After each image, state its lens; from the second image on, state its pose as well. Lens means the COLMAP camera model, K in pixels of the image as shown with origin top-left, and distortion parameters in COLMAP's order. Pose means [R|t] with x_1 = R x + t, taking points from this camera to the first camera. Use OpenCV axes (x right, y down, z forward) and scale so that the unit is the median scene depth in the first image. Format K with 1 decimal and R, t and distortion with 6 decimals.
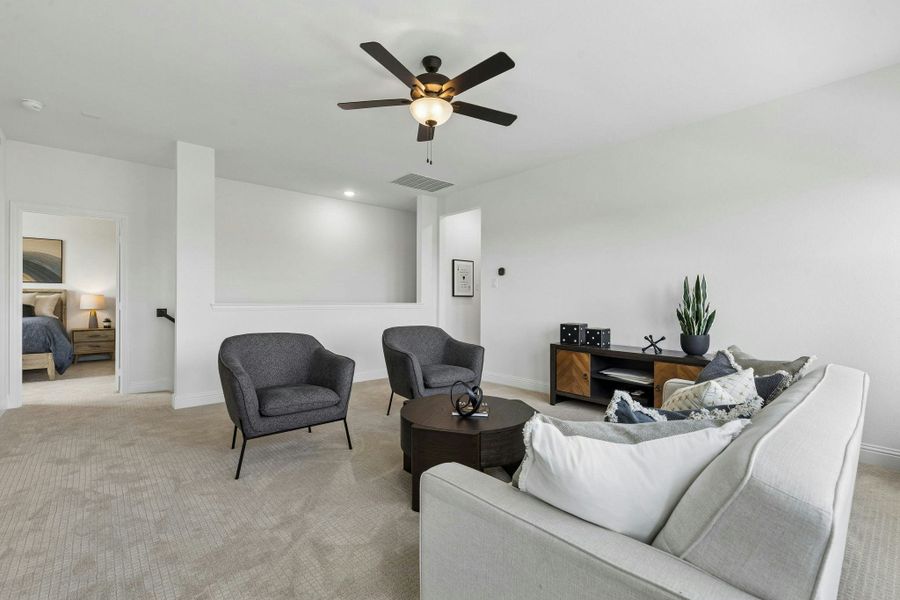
lens RADIAL K [[403.7, 0, 448.4], [0, 403.7, 298.6], [0, 0, 1]] dist [0.005544, -0.000337]
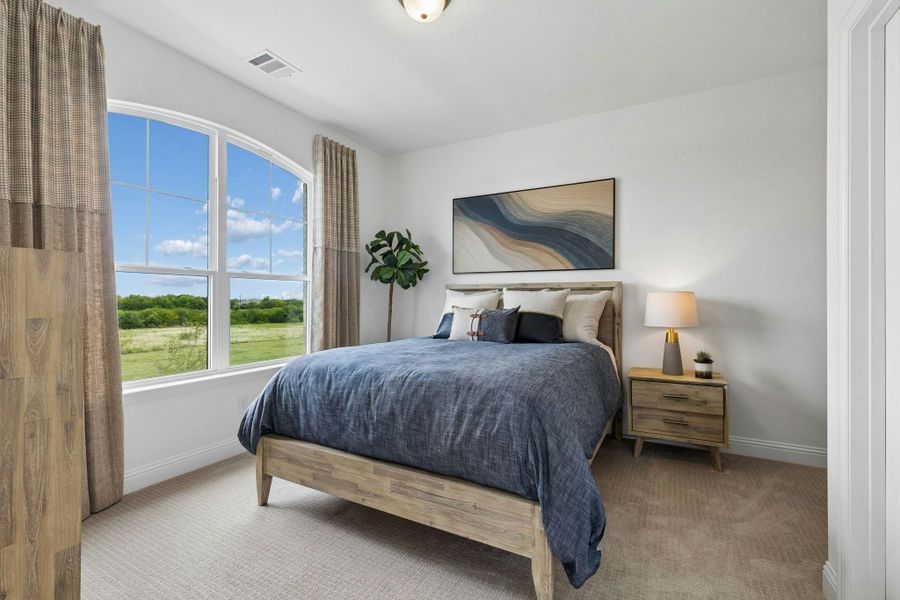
lens RADIAL K [[403.7, 0, 448.7], [0, 403.7, 301.8], [0, 0, 1]] dist [0.005544, -0.000337]
pose [[0.340495, -0.004776, -0.940234, -0.584308], [0.010536, 0.999944, -0.001264, -0.001300], [0.940187, -0.009476, 0.340526, 0.666861]]
